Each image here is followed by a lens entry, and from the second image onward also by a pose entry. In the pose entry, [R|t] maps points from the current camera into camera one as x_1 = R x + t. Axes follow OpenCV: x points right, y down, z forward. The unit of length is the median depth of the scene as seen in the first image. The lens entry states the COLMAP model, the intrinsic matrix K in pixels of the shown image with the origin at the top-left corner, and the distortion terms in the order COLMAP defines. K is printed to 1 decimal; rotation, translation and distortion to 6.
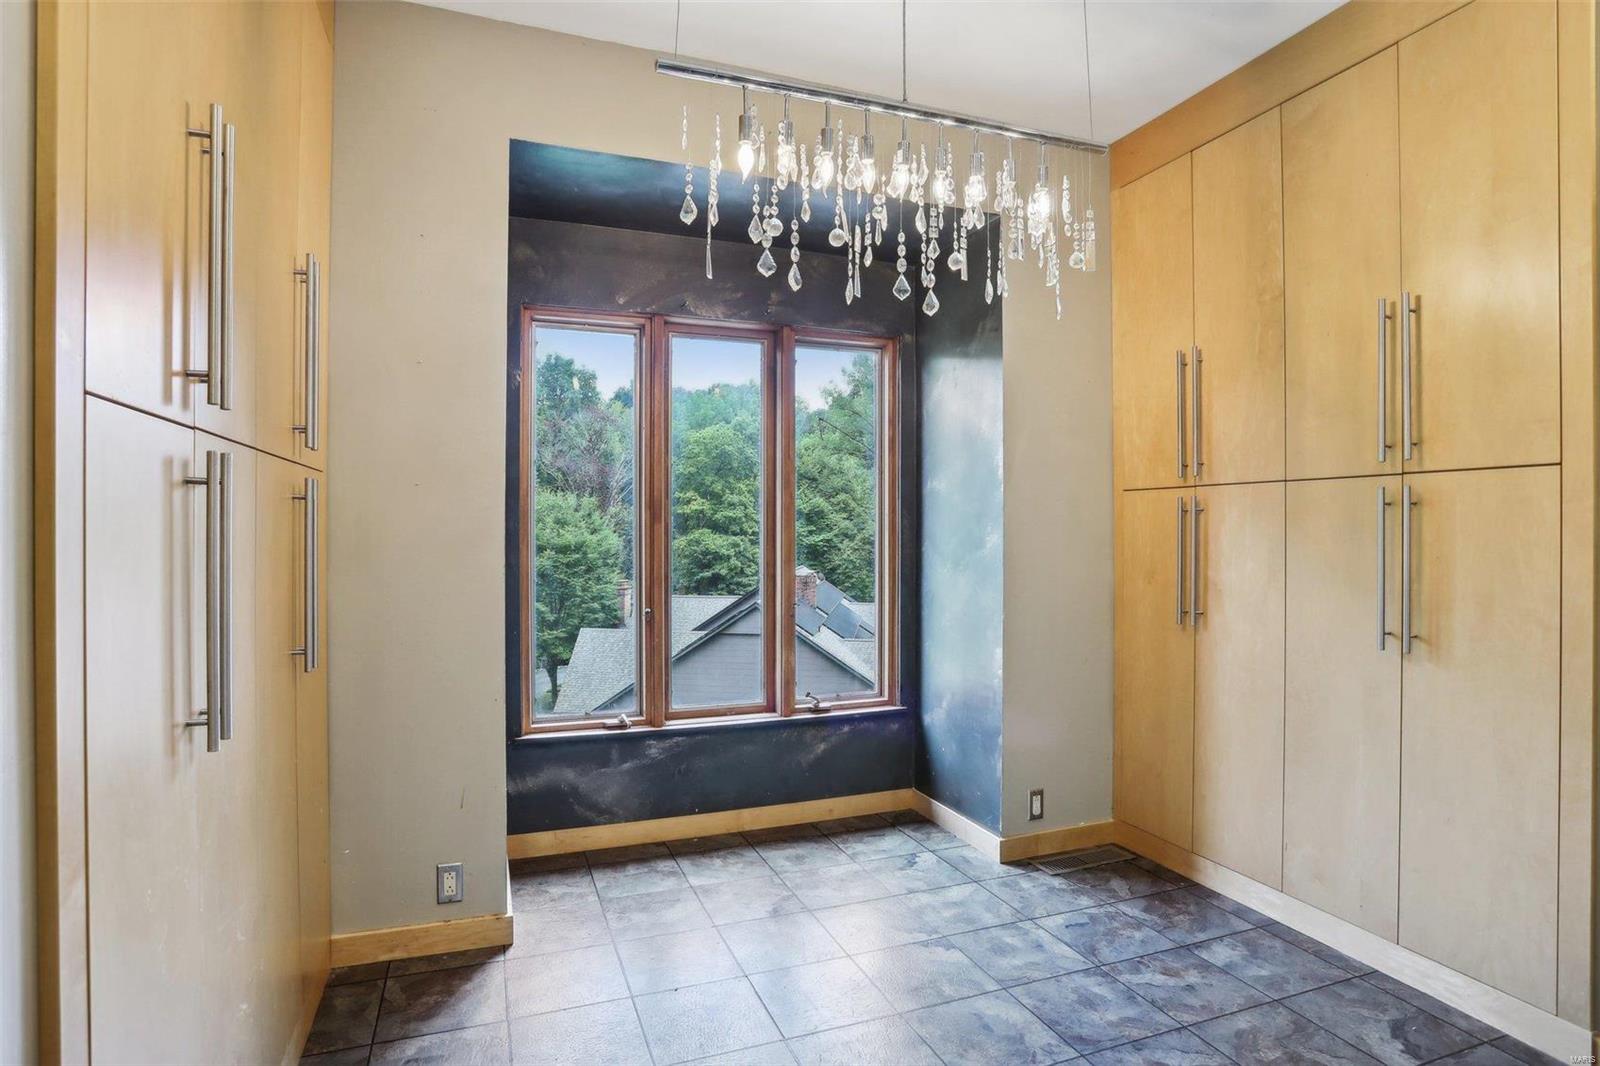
lens RADIAL K [[846.8, 0, 800.0], [0, 846.8, 533.0], [0, 0, 1]] dist [-0.070251, 0.000749]
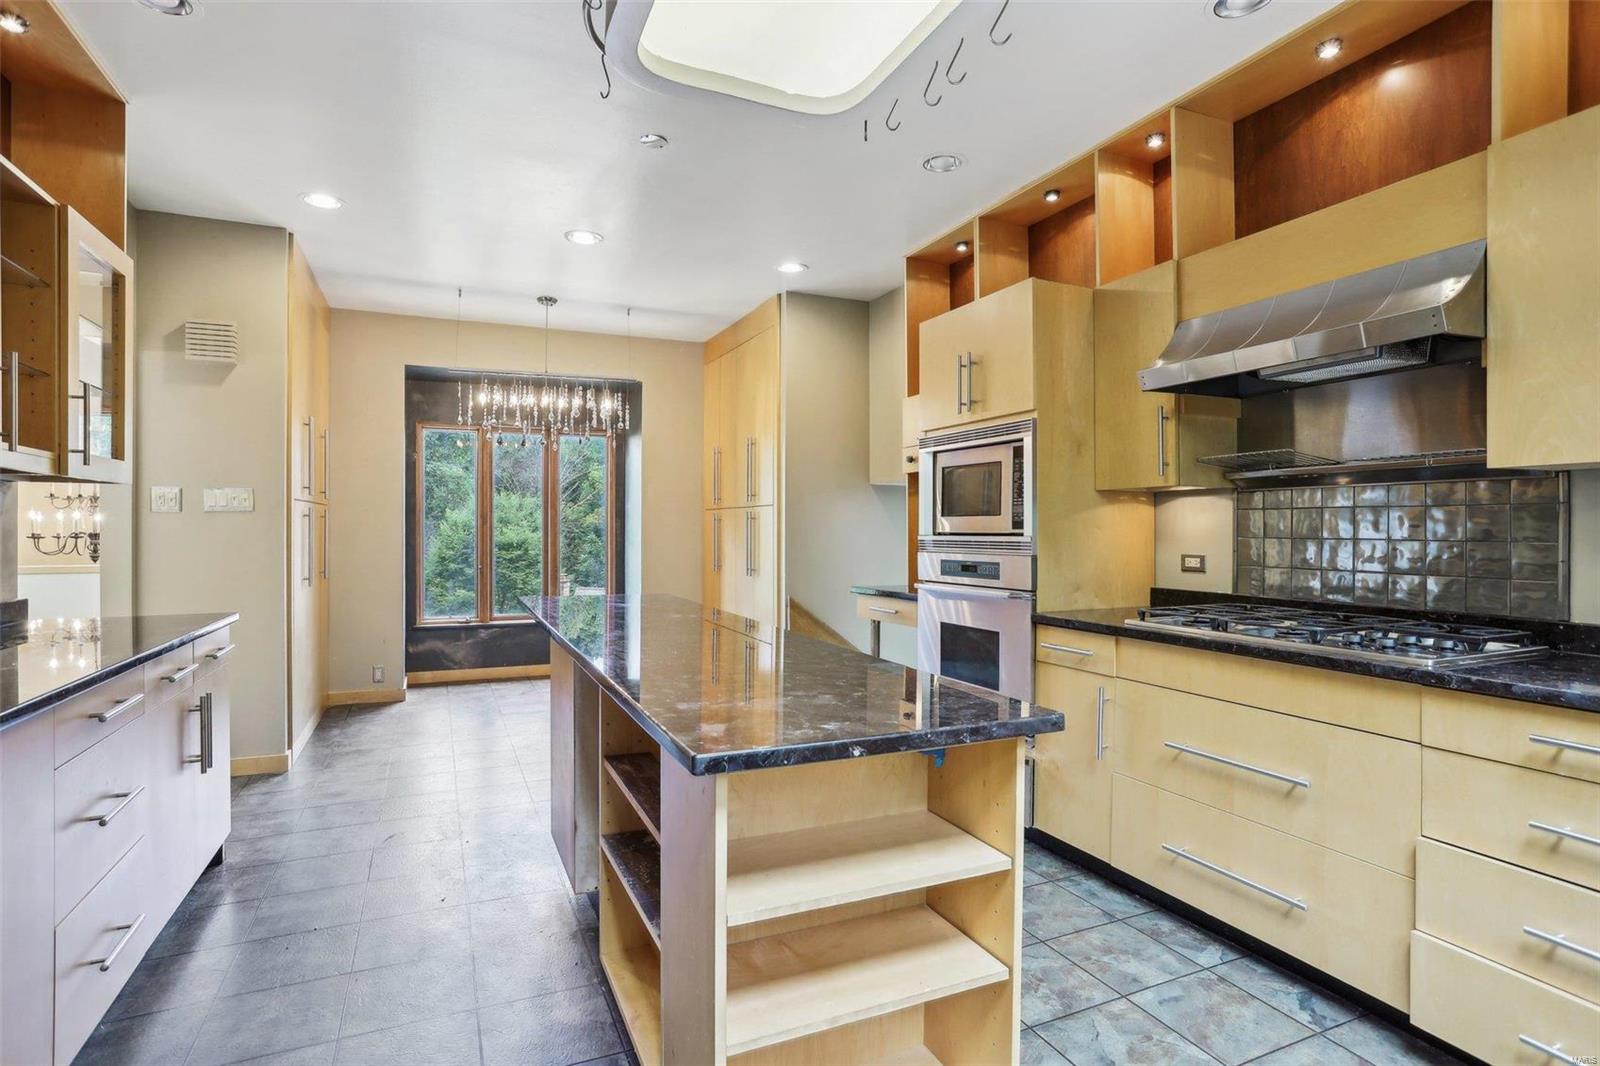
lens RADIAL K [[818.0, 0, 800.6], [0, 818.0, 526.8], [0, 0, 1]] dist [-0.032898, 0.001067]
pose [[0.998074, 0.001959, 0.061999, 0.498501], [-0.001573, 0.999979, -0.006272, 0.005579], [-0.062010, 0.006162, 0.998056, -1.084436]]
